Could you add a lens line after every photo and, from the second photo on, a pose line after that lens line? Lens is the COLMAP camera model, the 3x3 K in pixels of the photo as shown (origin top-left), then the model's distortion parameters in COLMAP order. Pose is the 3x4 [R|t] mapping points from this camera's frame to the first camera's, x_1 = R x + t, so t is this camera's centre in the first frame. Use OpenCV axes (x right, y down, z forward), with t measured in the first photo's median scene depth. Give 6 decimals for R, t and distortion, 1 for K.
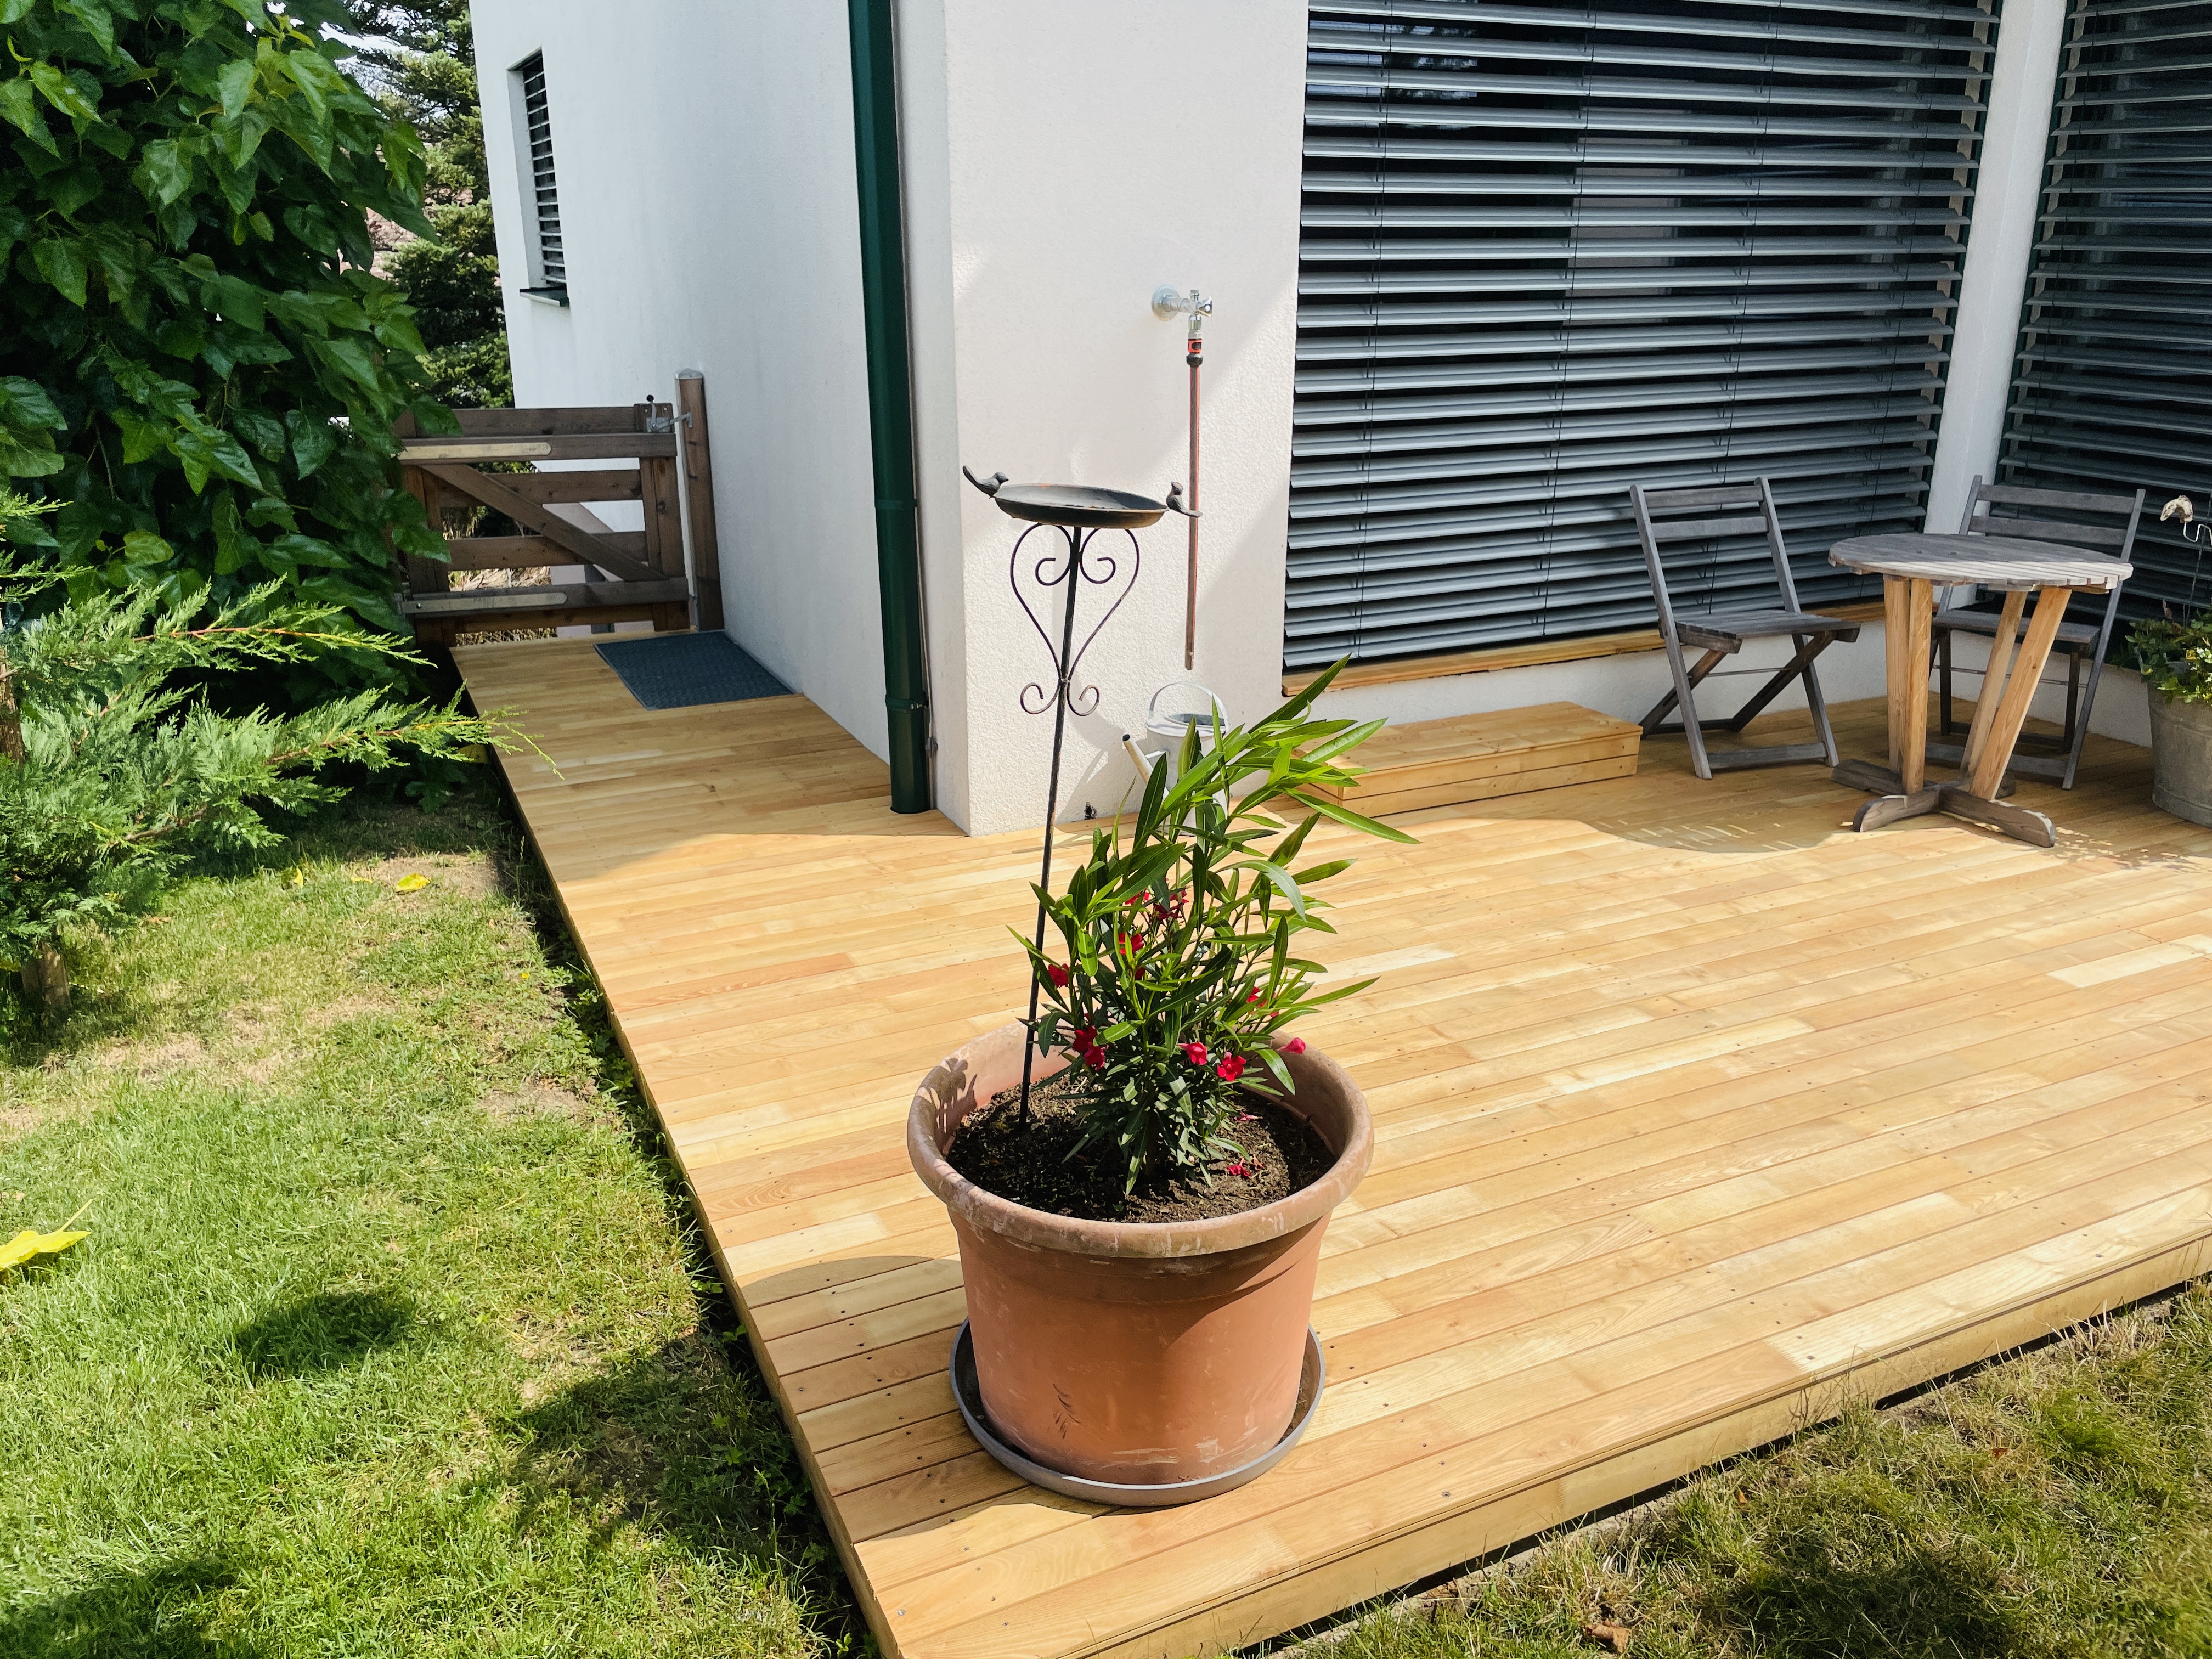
lens RADIAL K [[1679.1, 0, 1120.9], [0, 1679.1, 813.1], [0, 0, 1]] dist [0.101717, -0.140315]
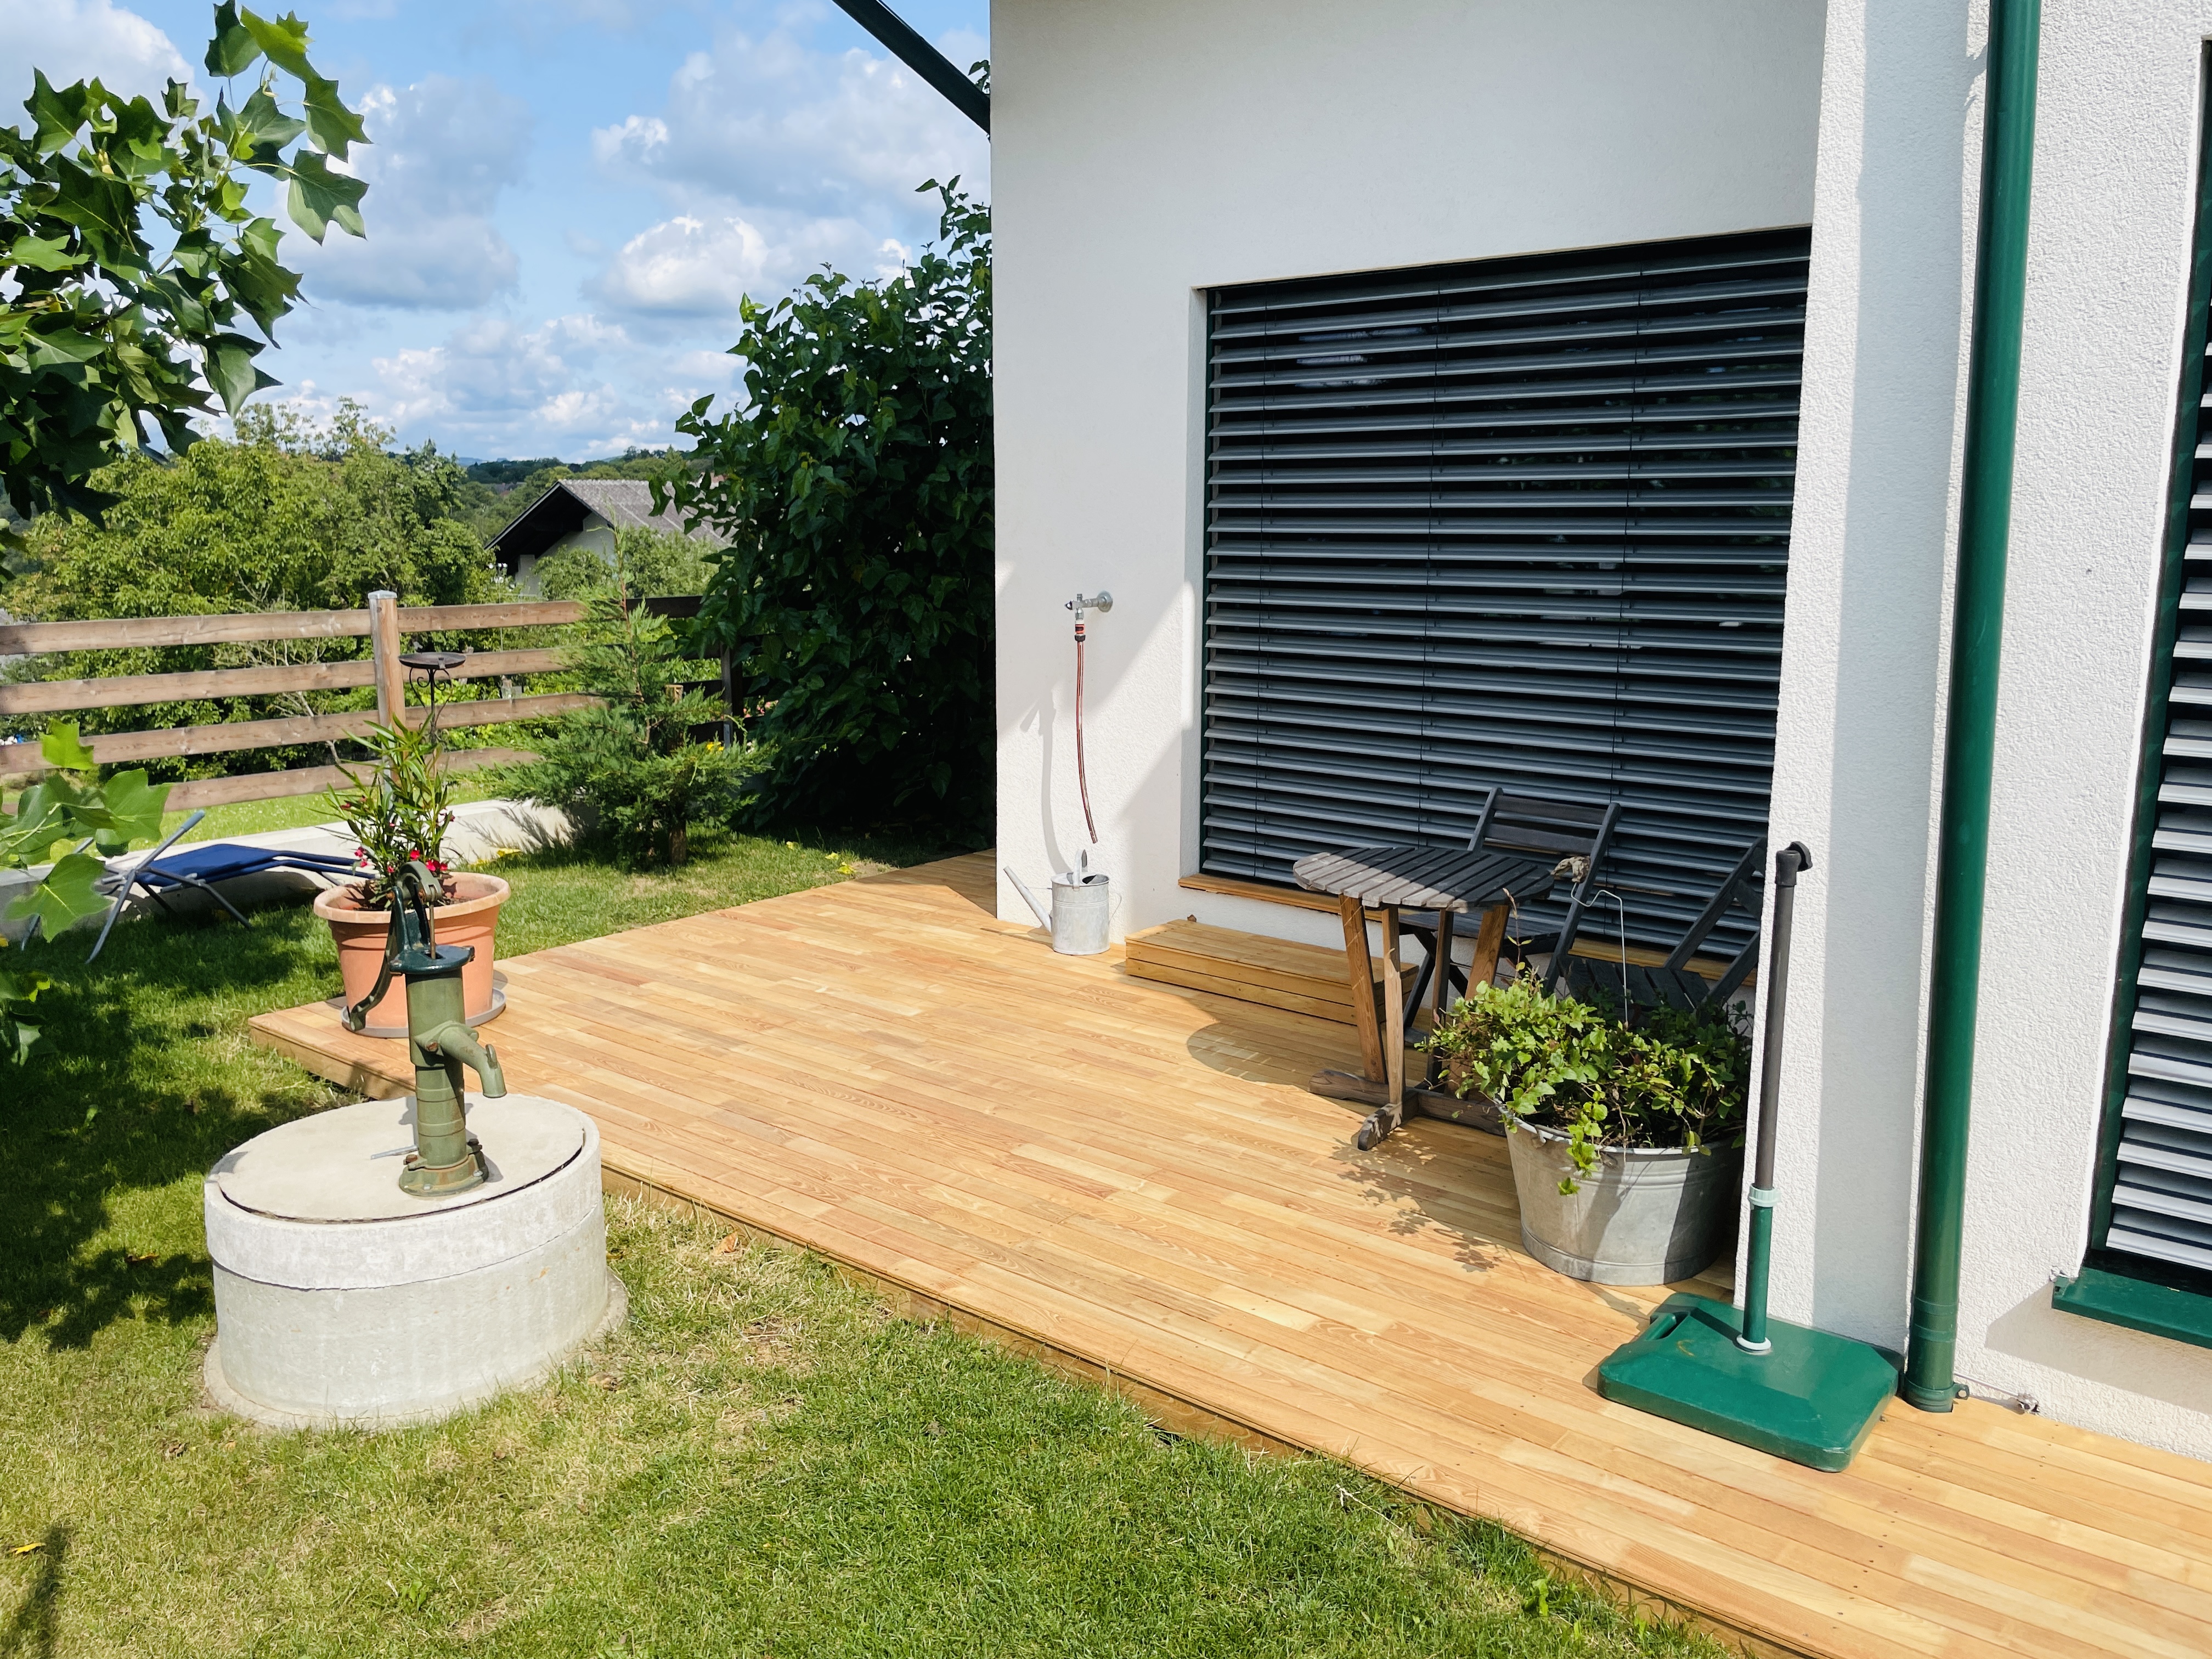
lens RADIAL K [[1667.9, 0, 1103.3], [0, 1667.9, 813.6], [0, 0, 1]] dist [0.102541, -0.137278]
pose [[0.434550, 0.162385, -0.885888, 1.378306], [-0.290769, 0.956236, 0.032651, -0.167221], [0.852420, 0.243401, 0.462749, 0.349993]]
